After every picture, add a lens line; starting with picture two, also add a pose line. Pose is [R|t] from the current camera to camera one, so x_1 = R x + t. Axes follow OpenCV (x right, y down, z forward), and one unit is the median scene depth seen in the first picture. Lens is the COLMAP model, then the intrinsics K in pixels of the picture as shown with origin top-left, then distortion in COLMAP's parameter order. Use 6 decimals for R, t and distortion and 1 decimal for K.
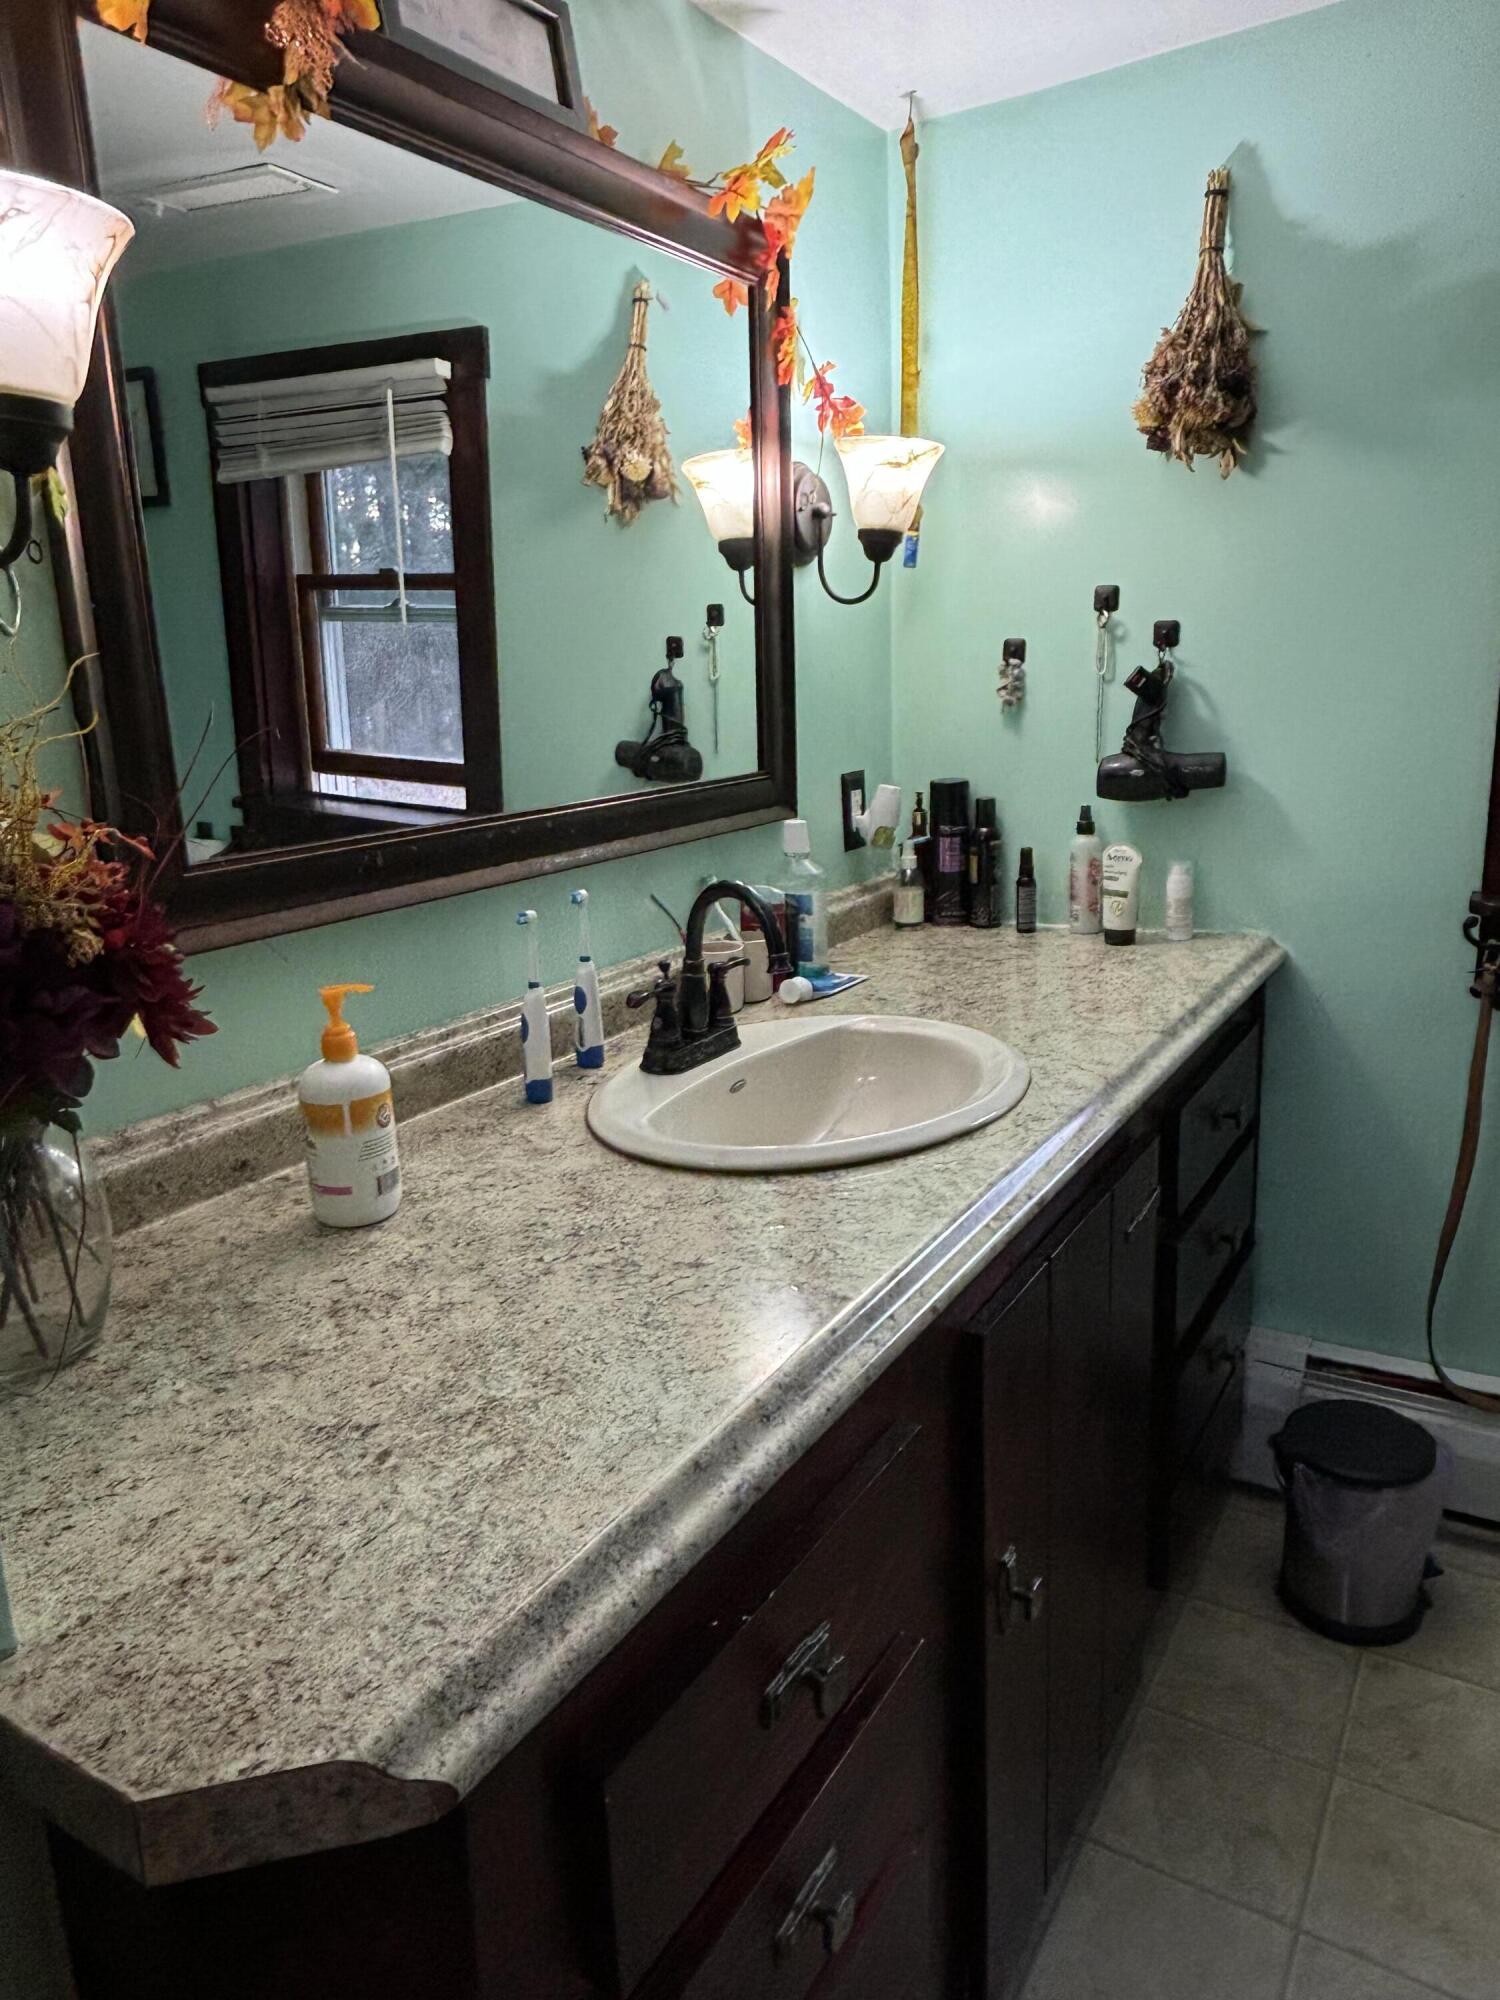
lens RADIAL K [[1306.5, 0, 760.2], [0, 1306.5, 1011.4], [0, 0, 1]] dist [0.052085, -0.070527]
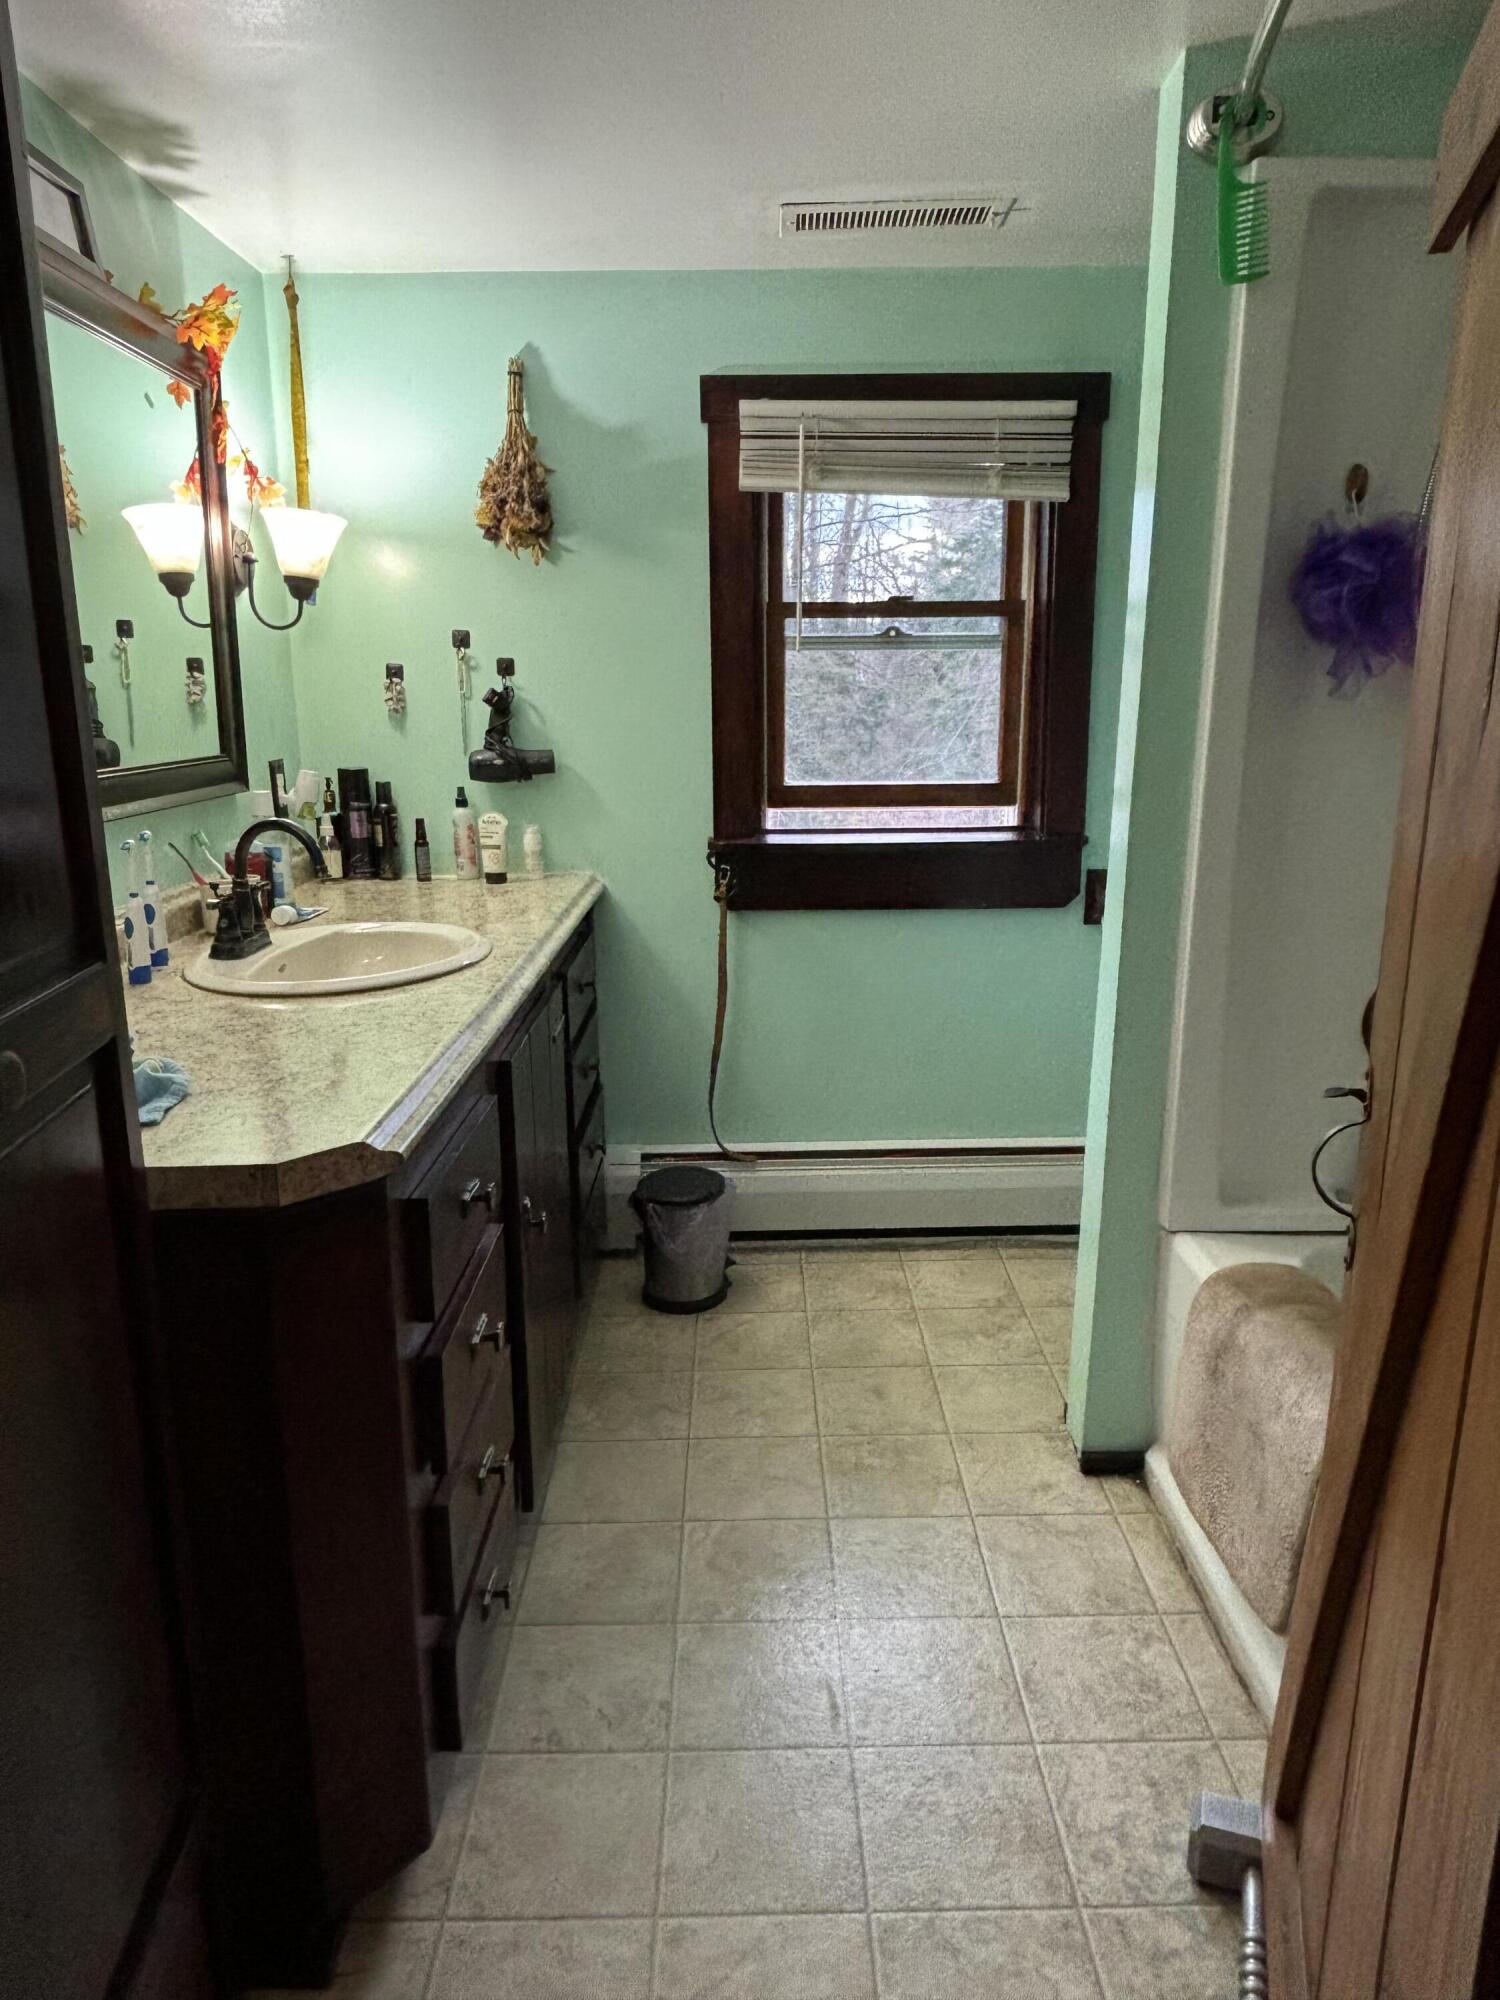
lens RADIAL K [[1306.5, 0, 760.2], [0, 1306.5, 1011.4], [0, 0, 1]] dist [0.052085, -0.070527]
pose [[0.846269, -0.086824, 0.525634, -0.245913], [0.098916, 0.995083, 0.005114, 0.109743], [-0.523493, 0.047666, 0.850695, -0.352783]]
